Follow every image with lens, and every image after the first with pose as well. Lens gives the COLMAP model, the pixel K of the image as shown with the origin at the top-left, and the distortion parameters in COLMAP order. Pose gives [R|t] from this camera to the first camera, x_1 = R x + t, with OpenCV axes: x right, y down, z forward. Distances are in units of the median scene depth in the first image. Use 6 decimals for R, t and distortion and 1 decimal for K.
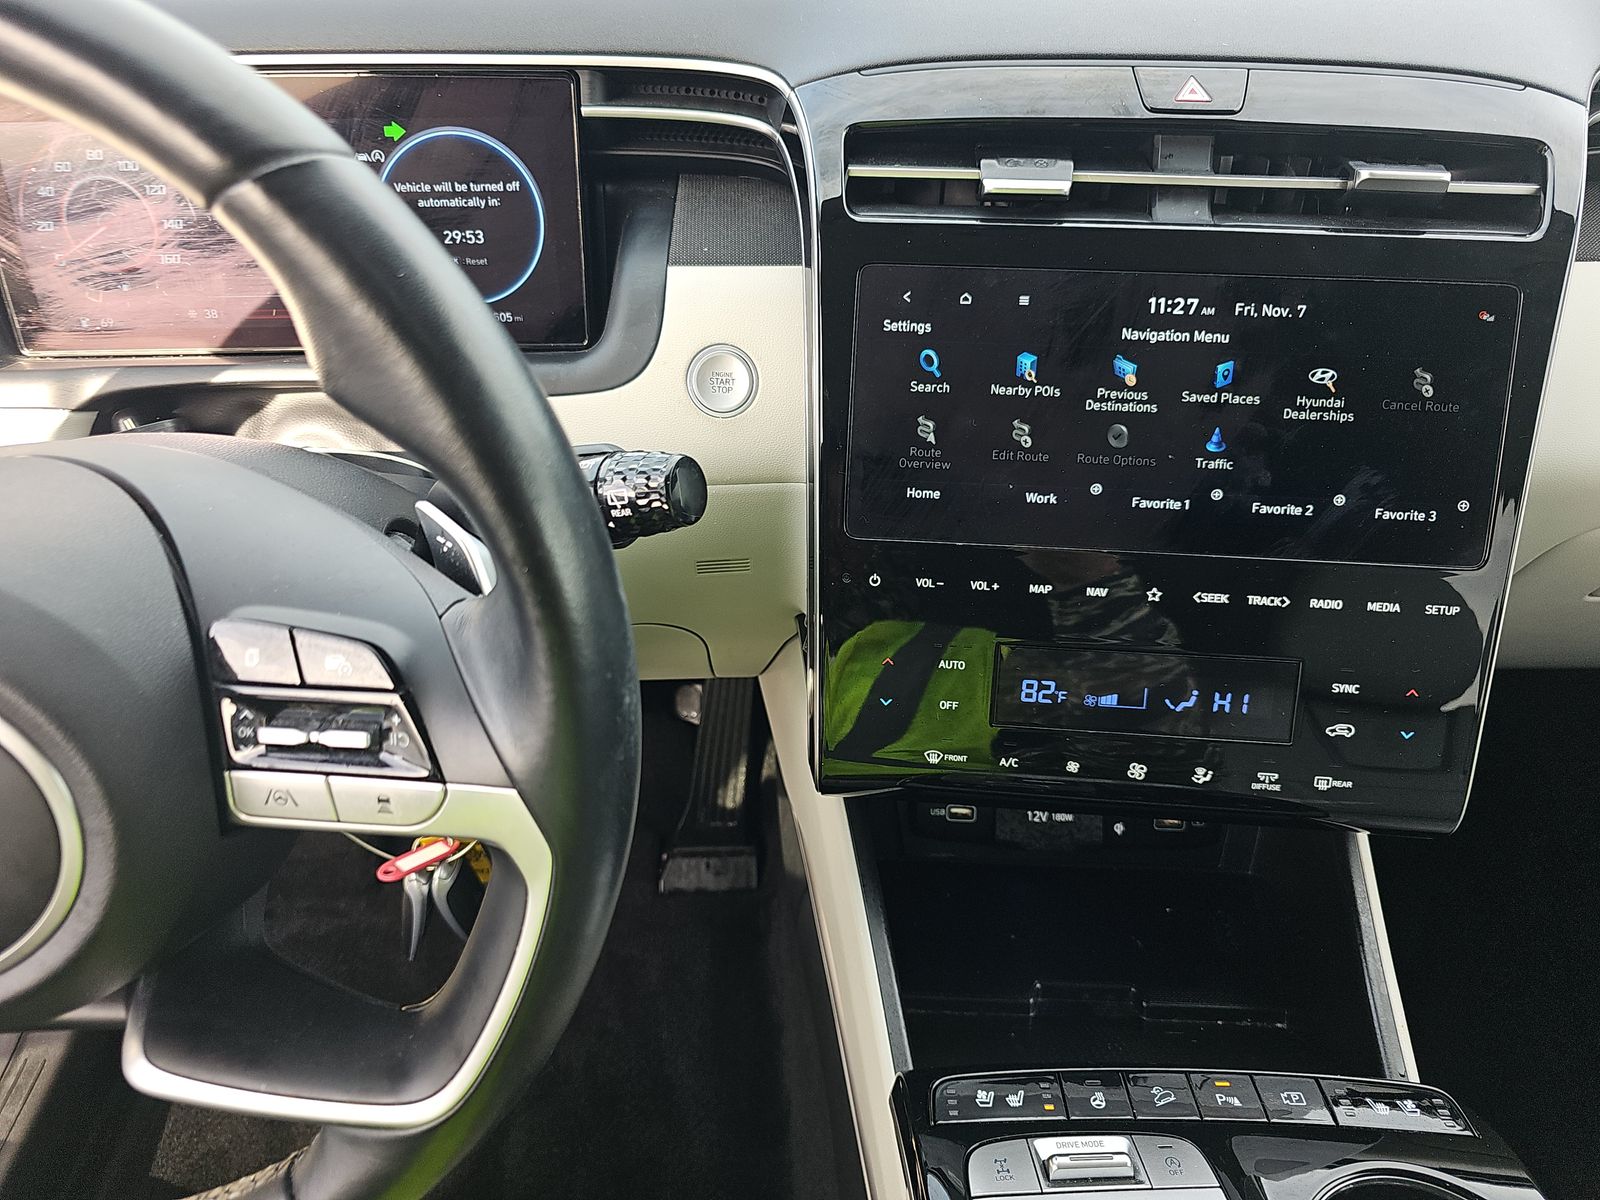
lens RADIAL K [[1065.6, 0, 800.0], [0, 1065.6, 600.0], [0, 0, 1]] dist [0.040158, -0.040385]
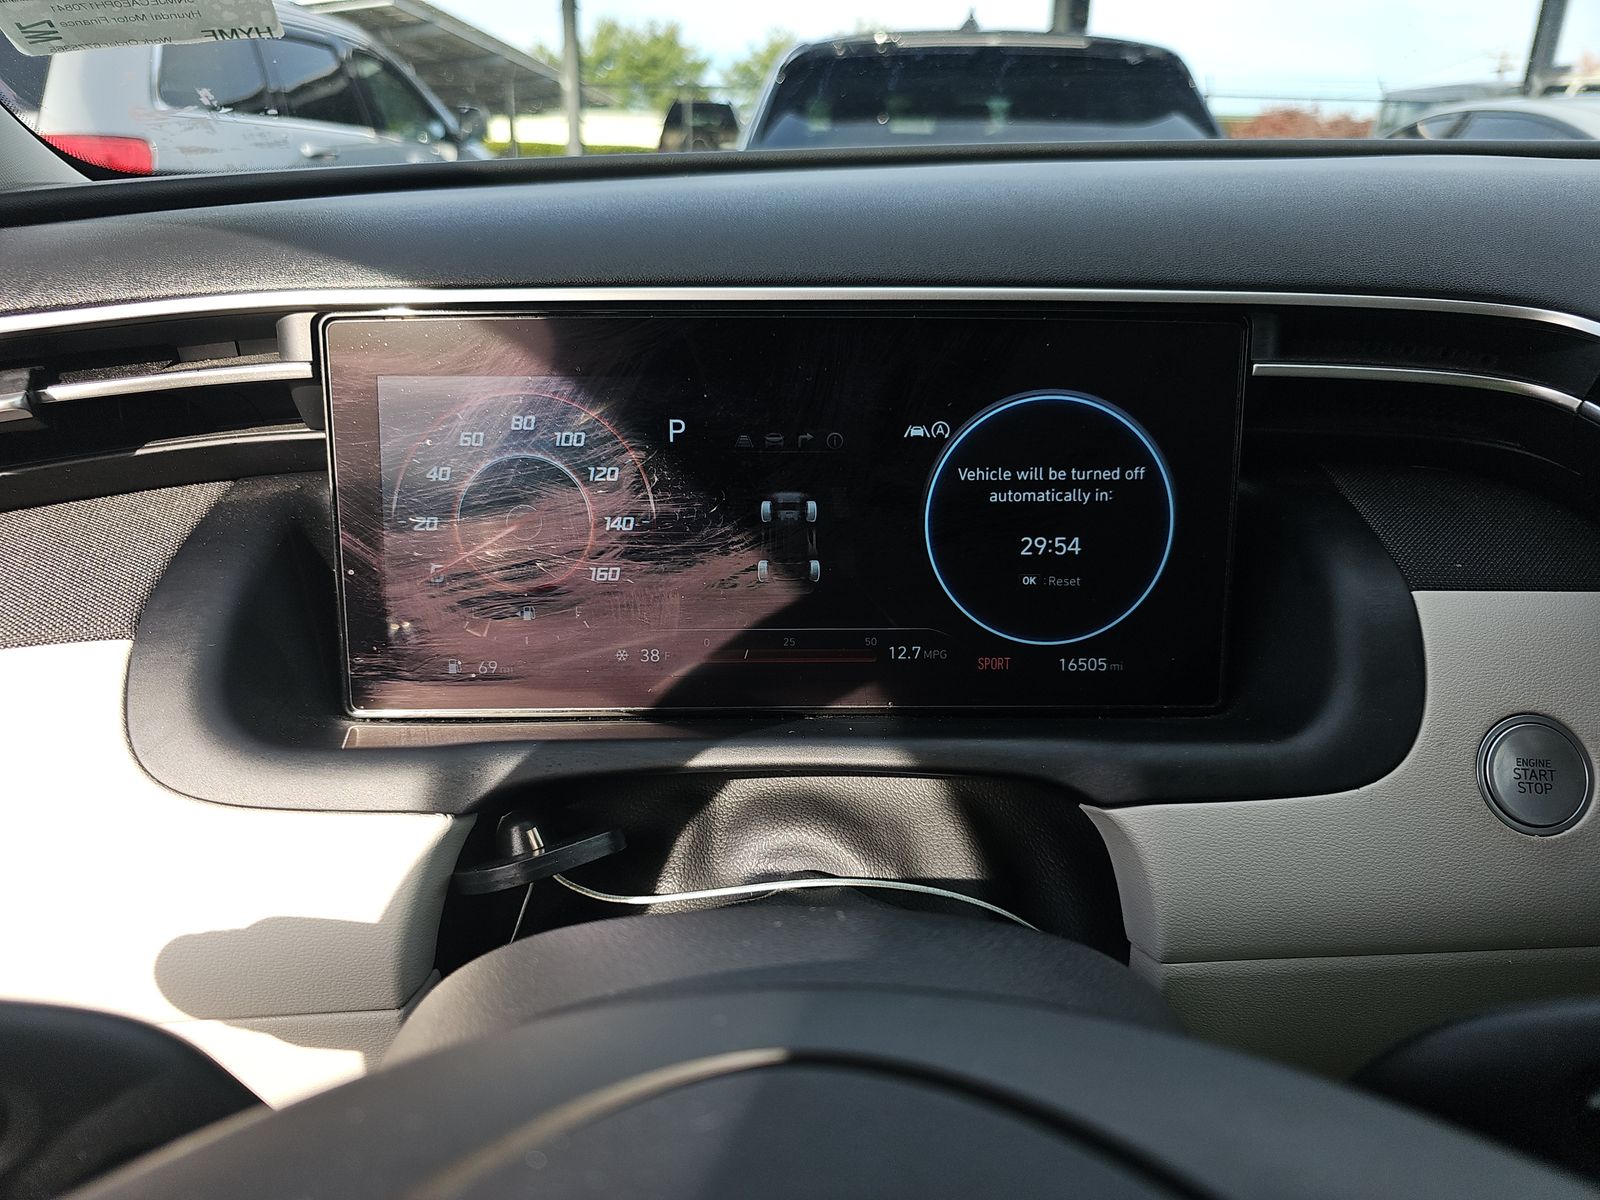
lens RADIAL K [[1065.6, 0, 800.0], [0, 1065.6, 600.0], [0, 0, 1]] dist [0.040158, -0.040385]
pose [[0.999843, 0.011986, -0.013013, -0.463556], [-0.015255, 0.956612, -0.290964, -0.117168], [0.008961, 0.291117, 0.956646, 0.392450]]
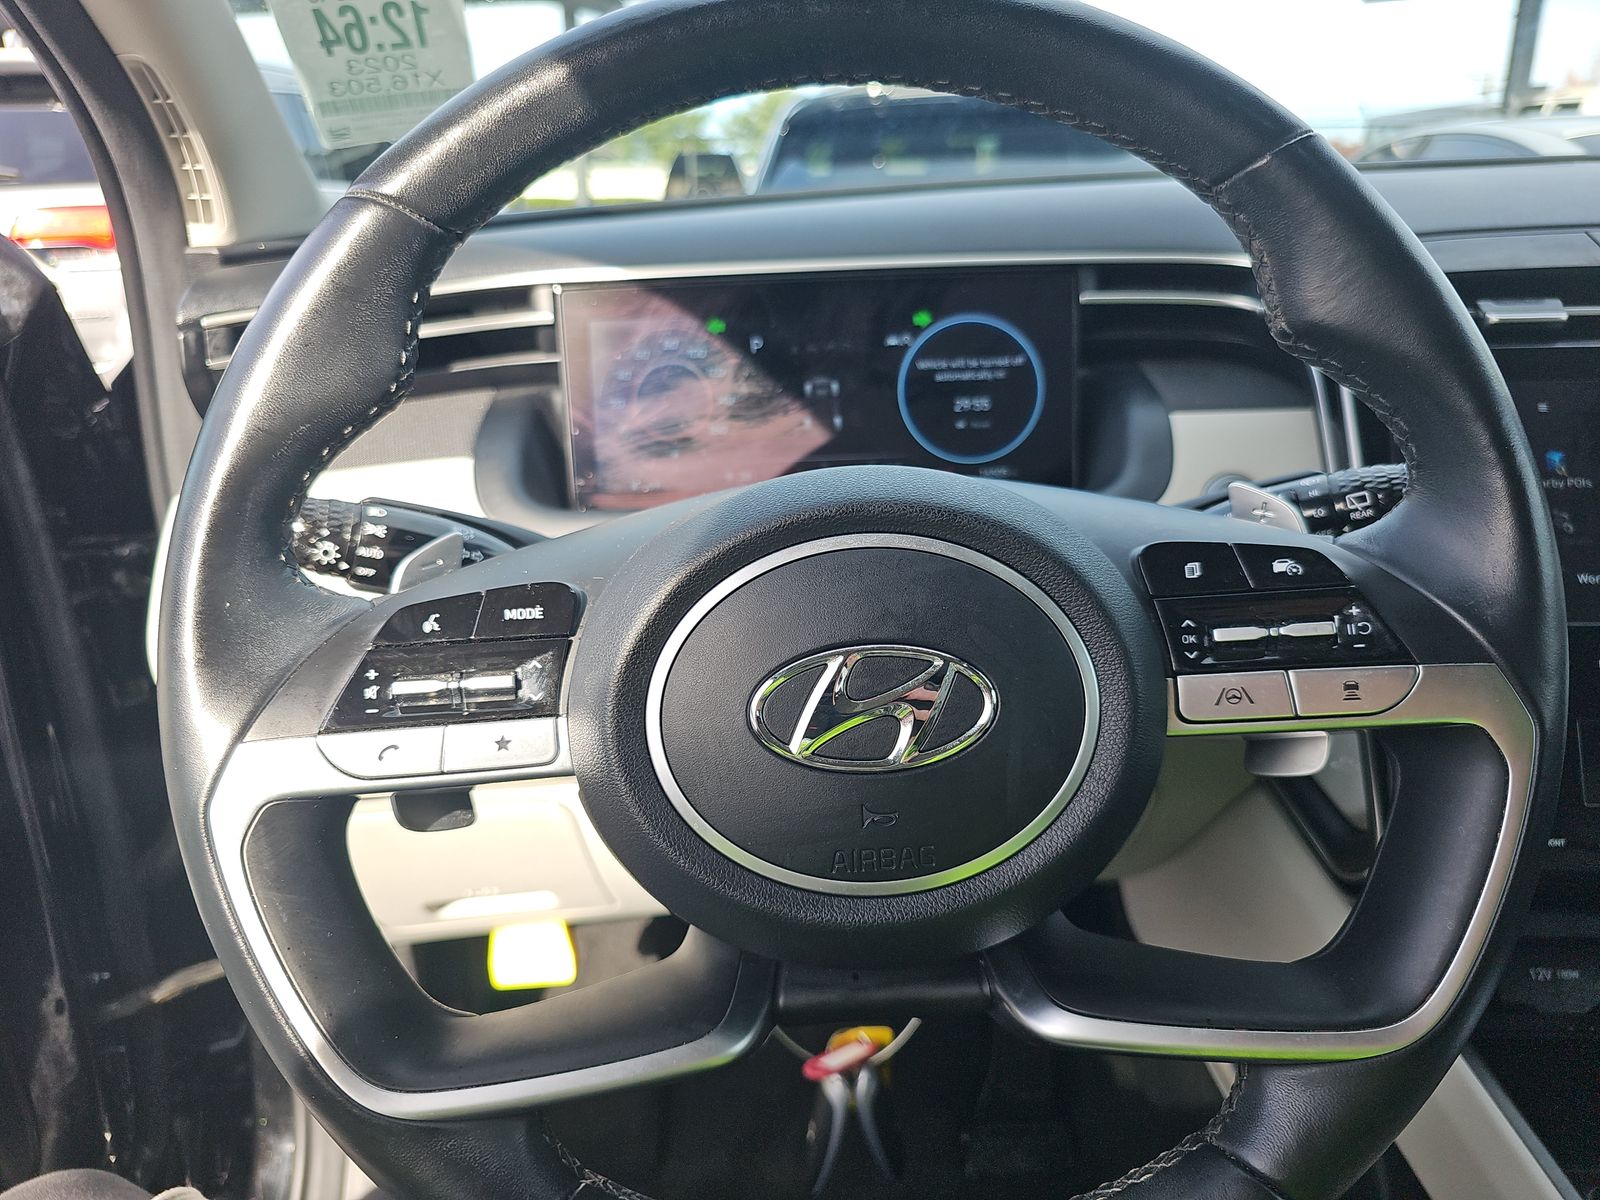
lens RADIAL K [[1081.4, 0, 810.4], [0, 1081.4, 595.5], [0, 0, 1]] dist [0.035068, -0.044486]
pose [[0.999493, -0.026667, -0.017408, -0.477396], [0.019361, 0.942846, -0.332665, 0.237806], [0.025284, 0.332159, 0.942885, -0.024459]]
